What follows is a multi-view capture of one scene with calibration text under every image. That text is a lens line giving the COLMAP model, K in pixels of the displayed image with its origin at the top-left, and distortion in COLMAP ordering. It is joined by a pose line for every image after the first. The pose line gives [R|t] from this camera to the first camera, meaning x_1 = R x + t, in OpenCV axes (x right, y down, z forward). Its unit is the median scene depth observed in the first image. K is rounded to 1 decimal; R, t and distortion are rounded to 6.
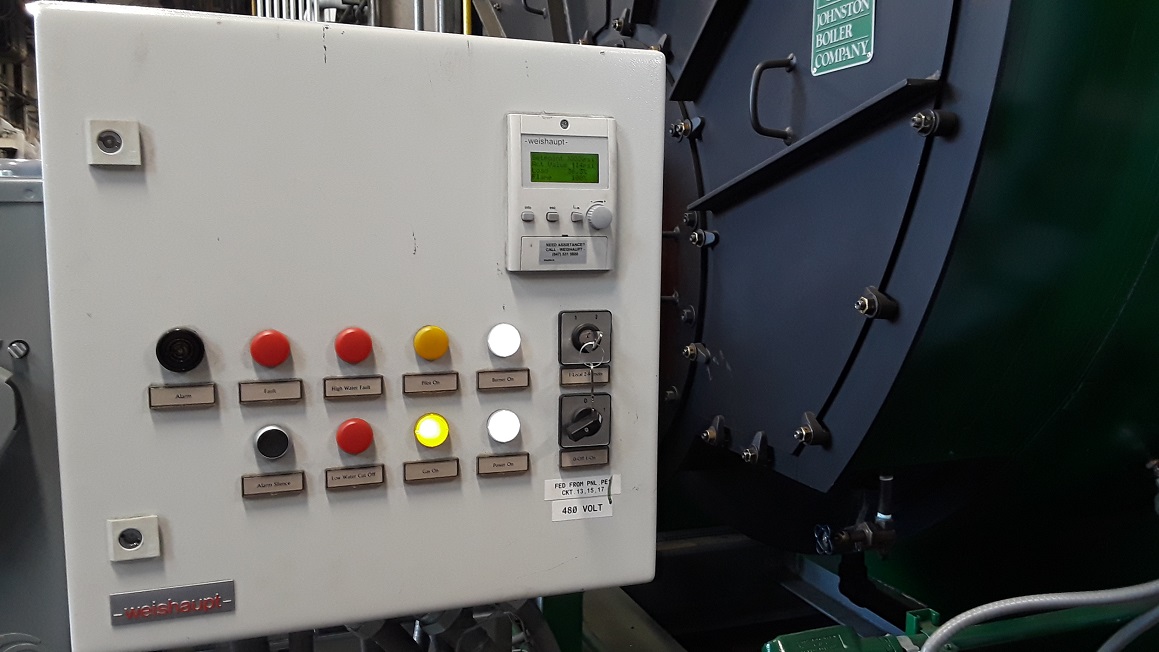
lens RADIAL K [[959.6, 0, 580.8], [0, 959.6, 327.5], [0, 0, 1]] dist [0.040743, 0.001801]
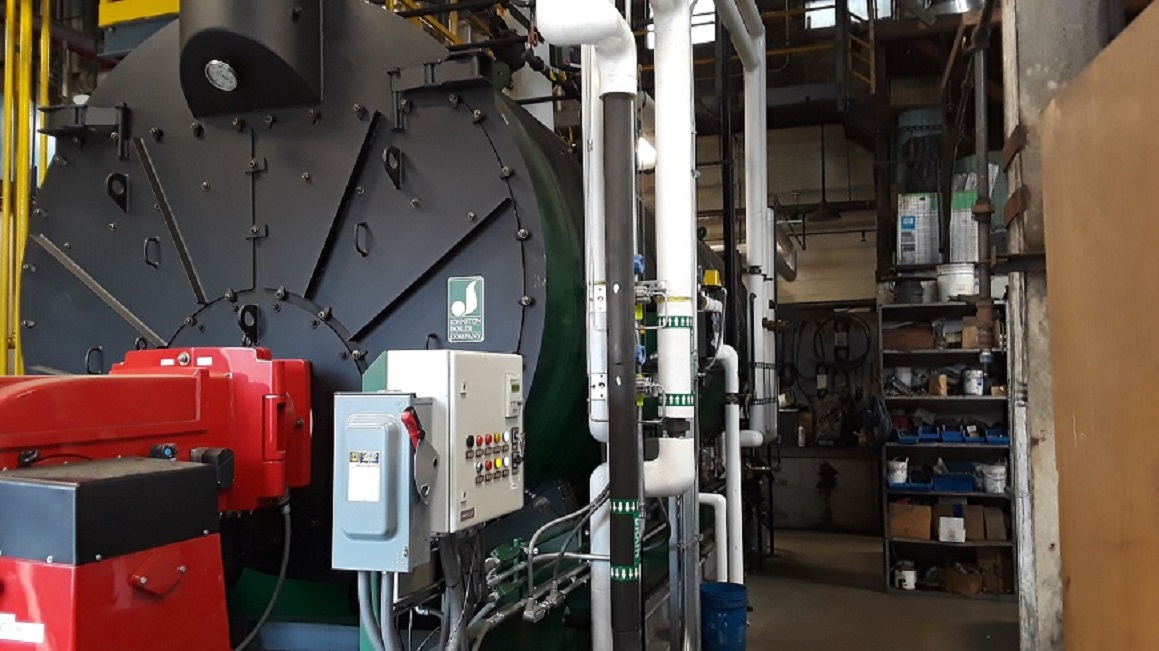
lens RADIAL K [[959.6, 0, 579.0], [0, 959.6, 328.0], [0, 0, 1]] dist [0.040743, 0.001801]
pose [[0.612945, 0.033251, 0.789426, -2.647513], [0.096668, 0.988453, -0.116692, 0.055393], [-0.784190, 0.147838, 0.602652, -1.372314]]
